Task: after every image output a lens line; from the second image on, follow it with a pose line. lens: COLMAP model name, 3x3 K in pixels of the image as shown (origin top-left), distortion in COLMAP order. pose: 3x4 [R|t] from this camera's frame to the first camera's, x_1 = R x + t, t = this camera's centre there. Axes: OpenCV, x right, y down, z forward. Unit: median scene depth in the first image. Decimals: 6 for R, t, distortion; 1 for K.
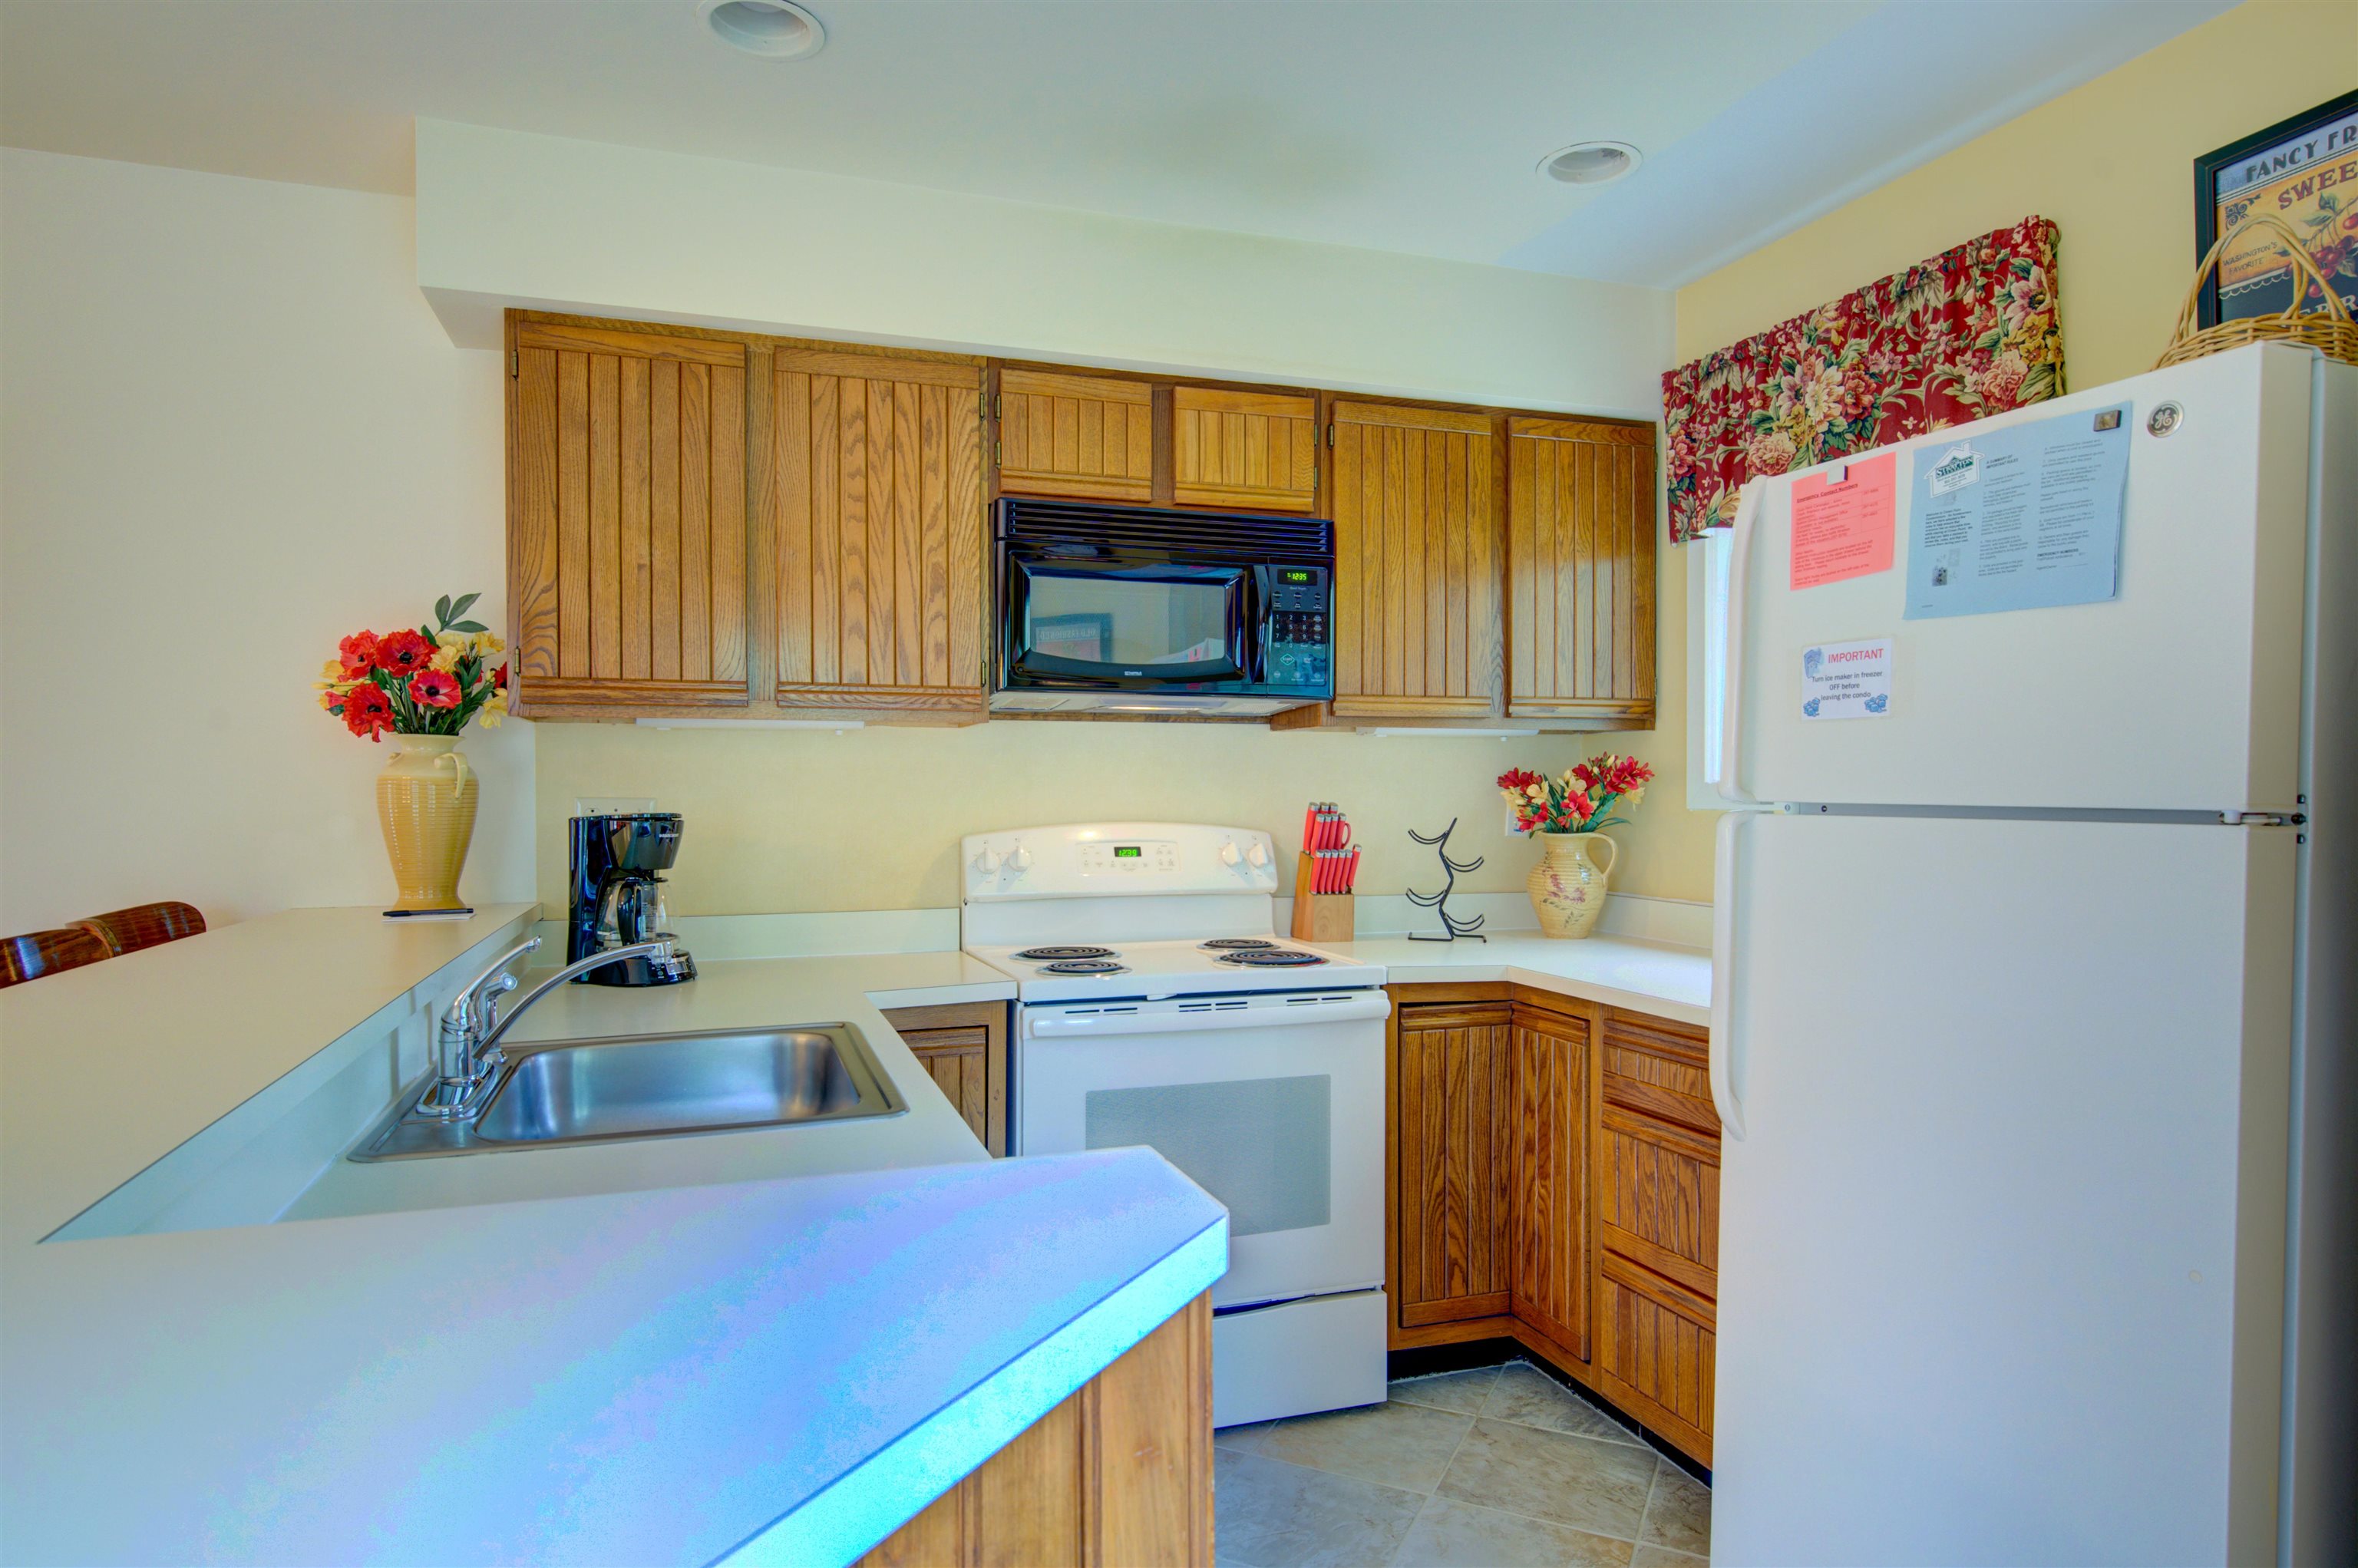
lens RADIAL K [[1359.4, 0, 1170.8], [0, 1359.4, 800.5], [0, 0, 1]] dist [0.005498, -0.002609]
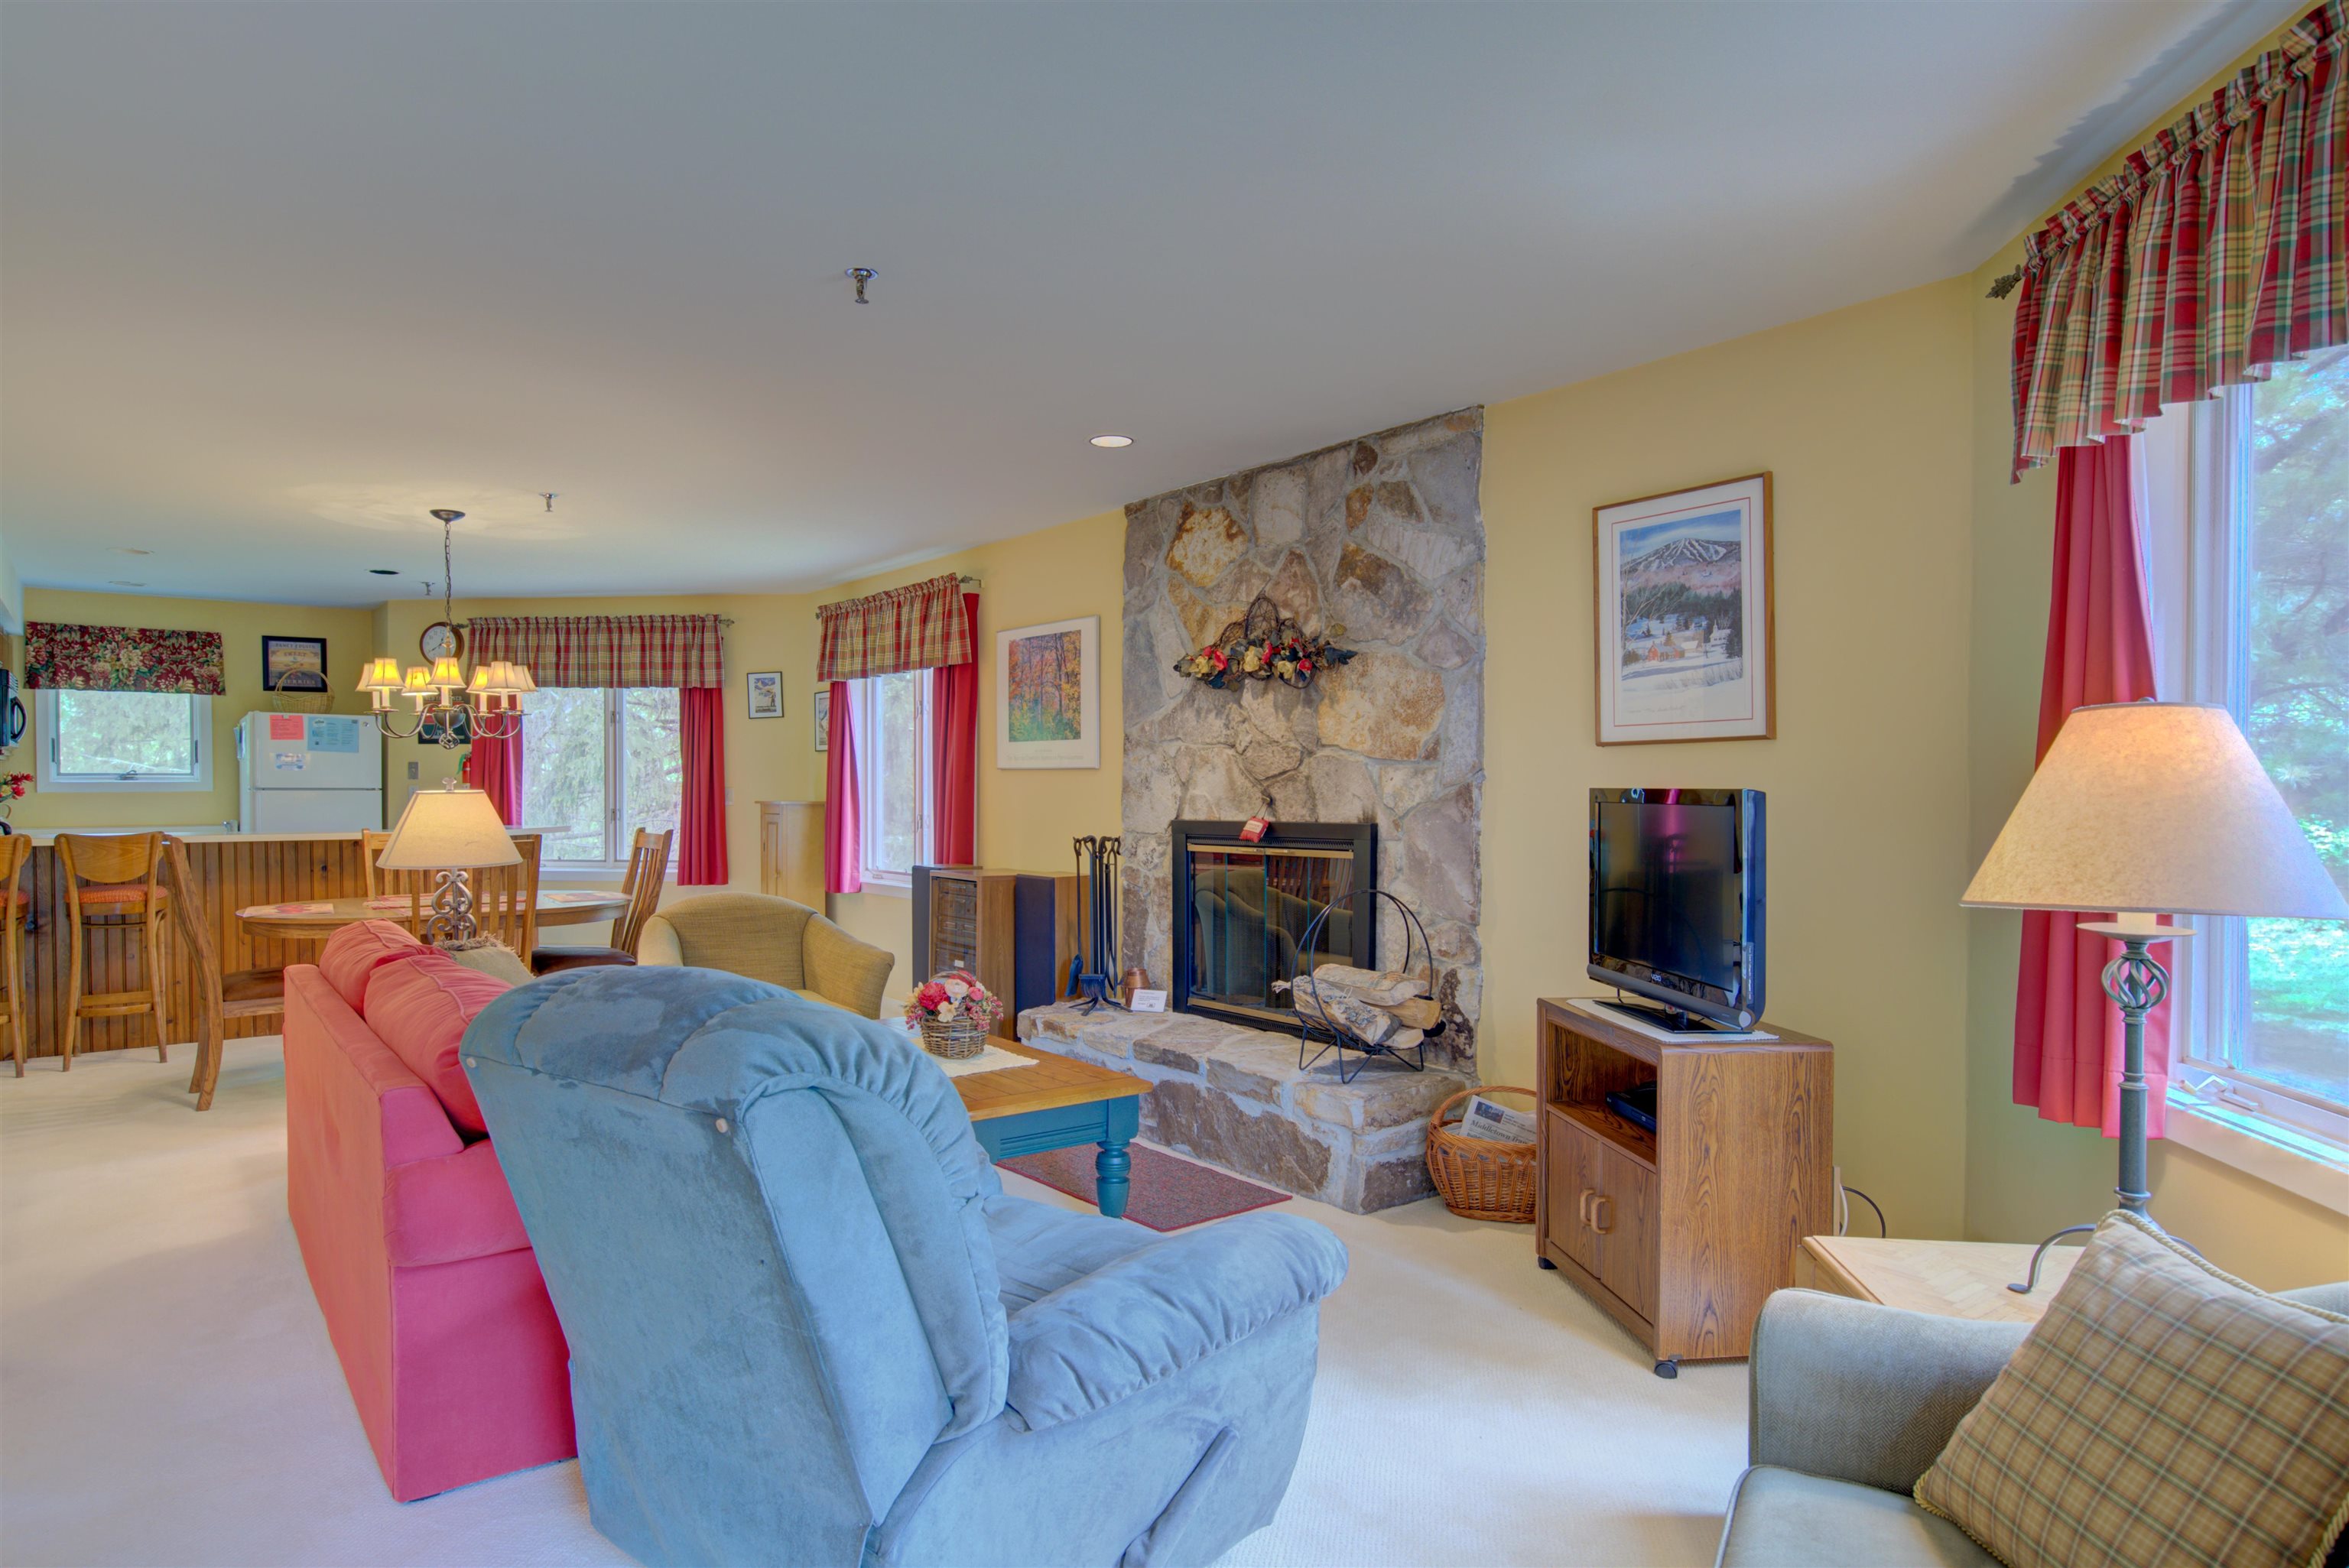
lens RADIAL K [[1354.1, 0, 1166.3], [0, 1354.1, 800.5], [0, 0, 1]] dist [0.005498, -0.002609]
pose [[-0.320459, -0.012840, 0.947175, -3.458850], [0.009379, 0.999816, 0.016727, -0.002931], [-0.947216, 0.014244, -0.320279, -0.248952]]
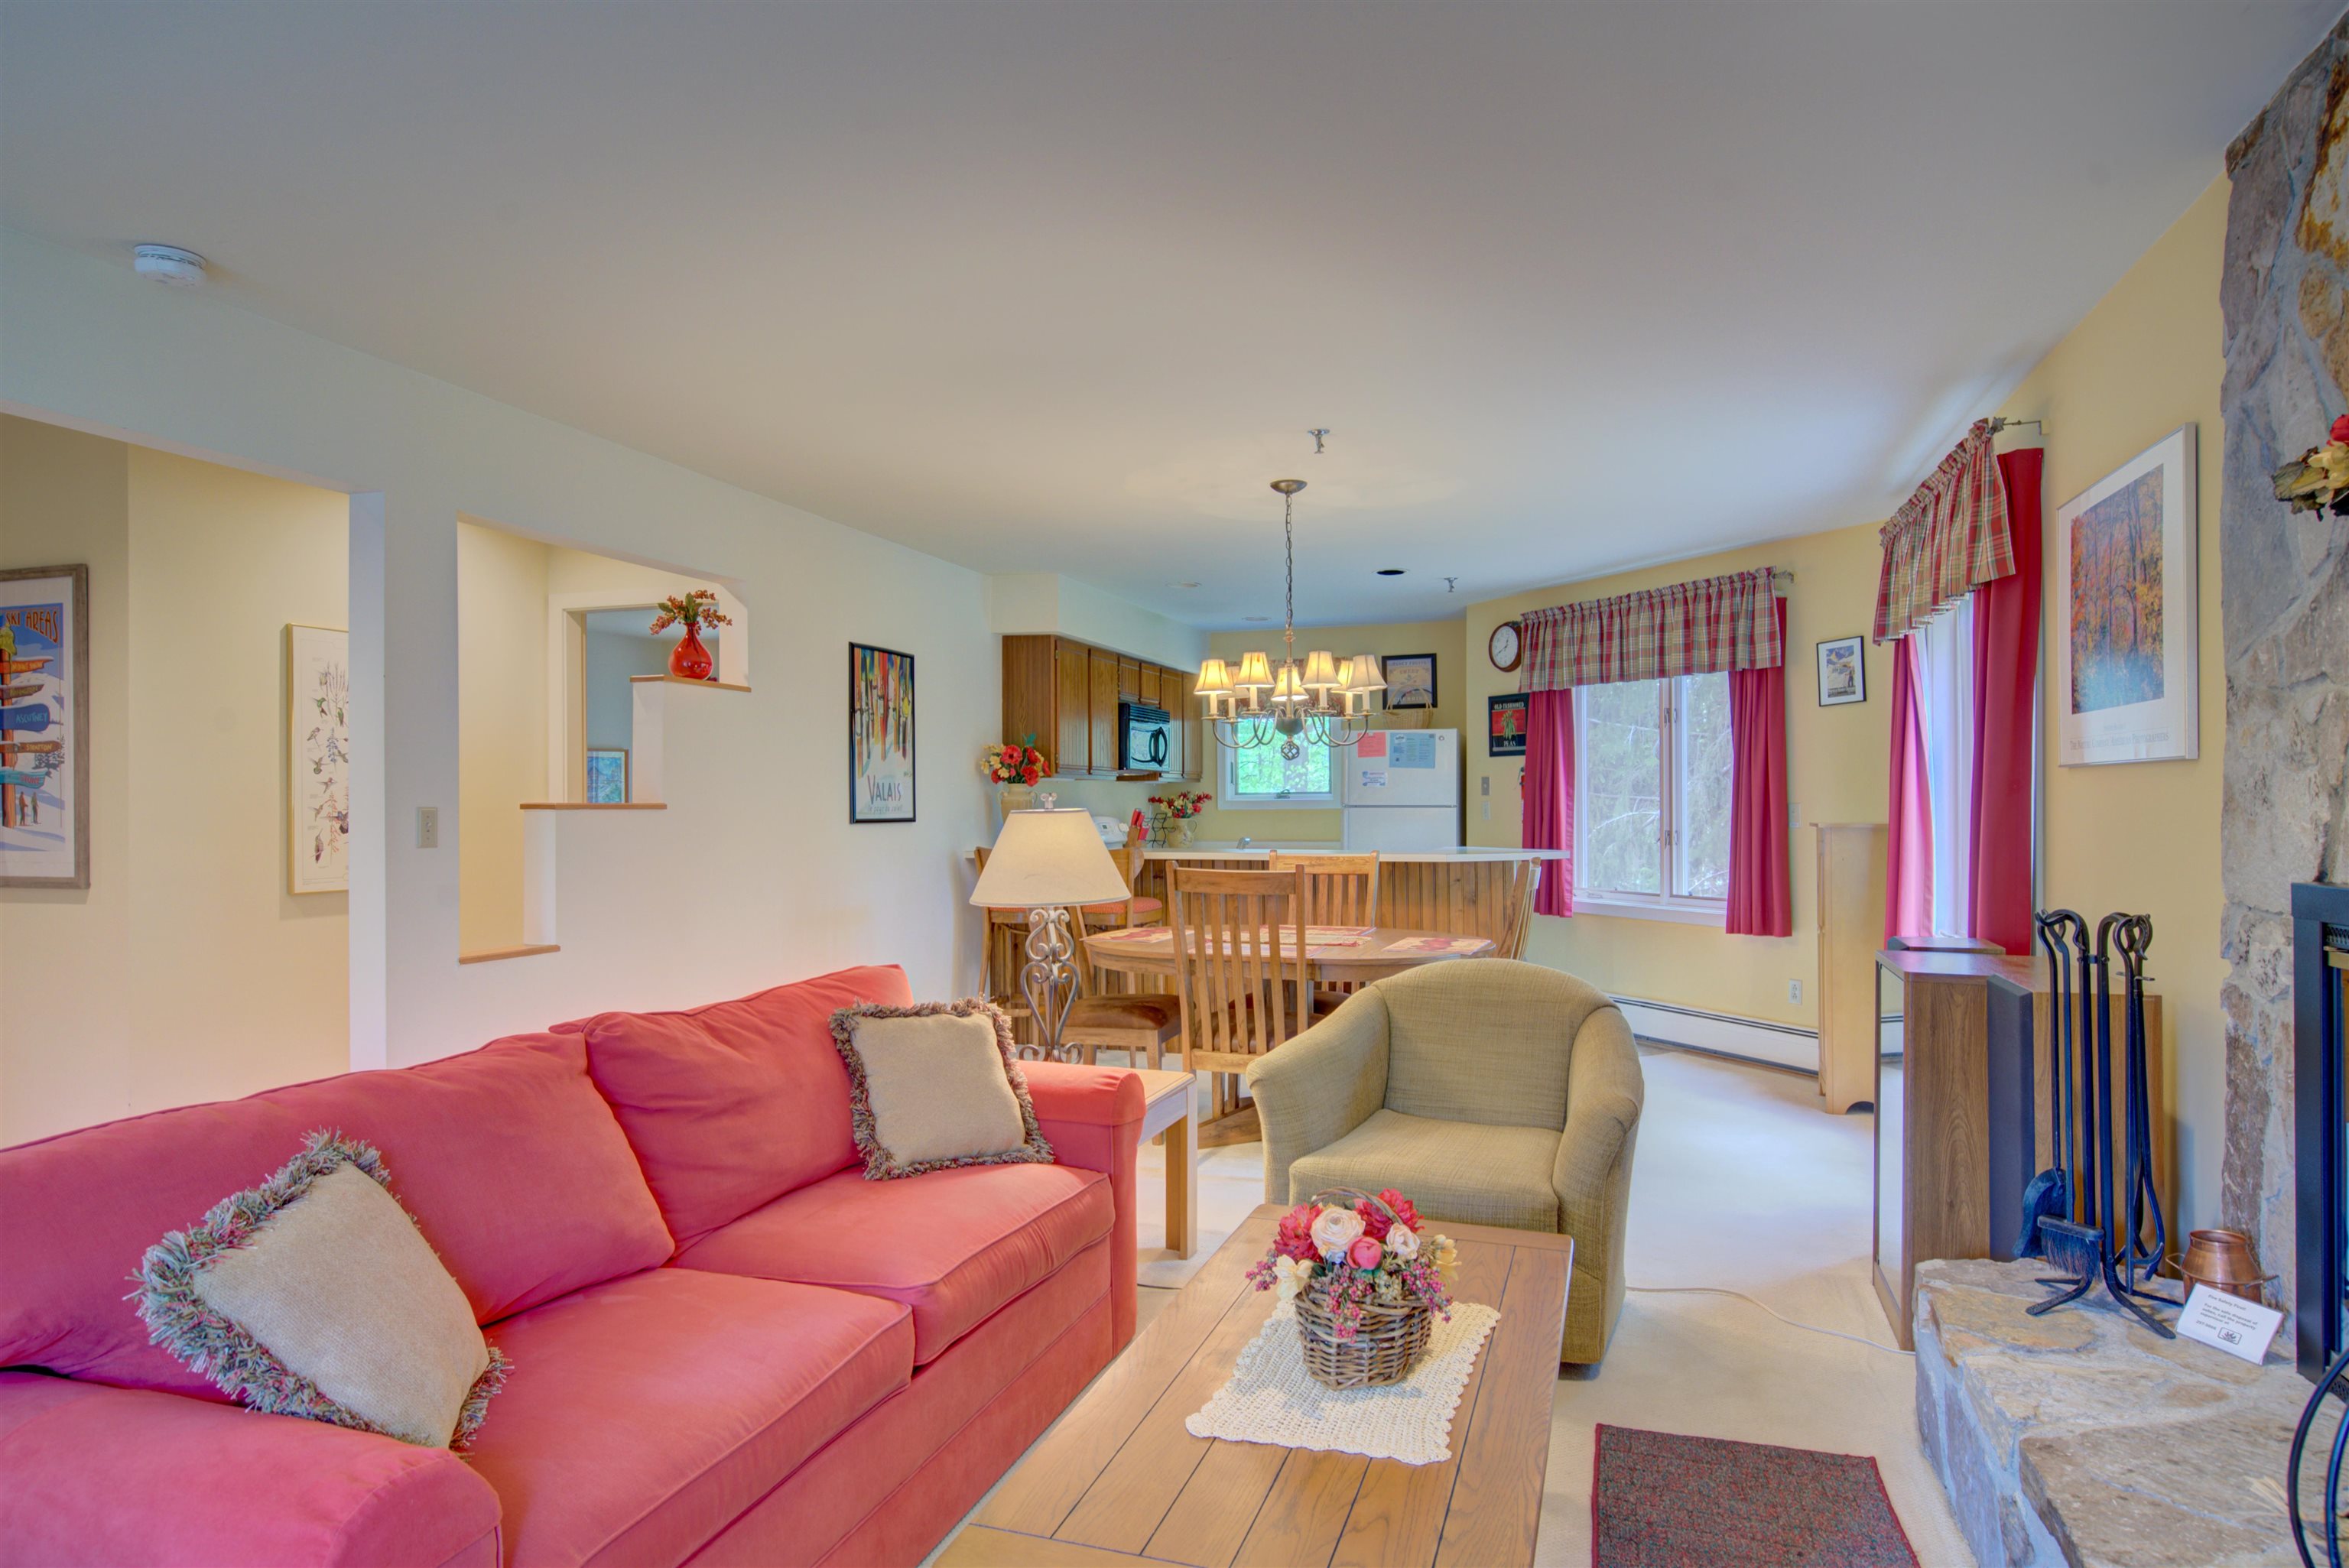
lens RADIAL K [[1354.1, 0, 1166.3], [0, 1354.1, 800.5], [0, 0, 1]] dist [0.005498, -0.002609]
pose [[0.612004, -0.002799, 0.790850, -2.547028], [0.015022, 0.999854, -0.008086, 0.008821], [-0.790712, 0.016829, 0.611957, -0.895792]]
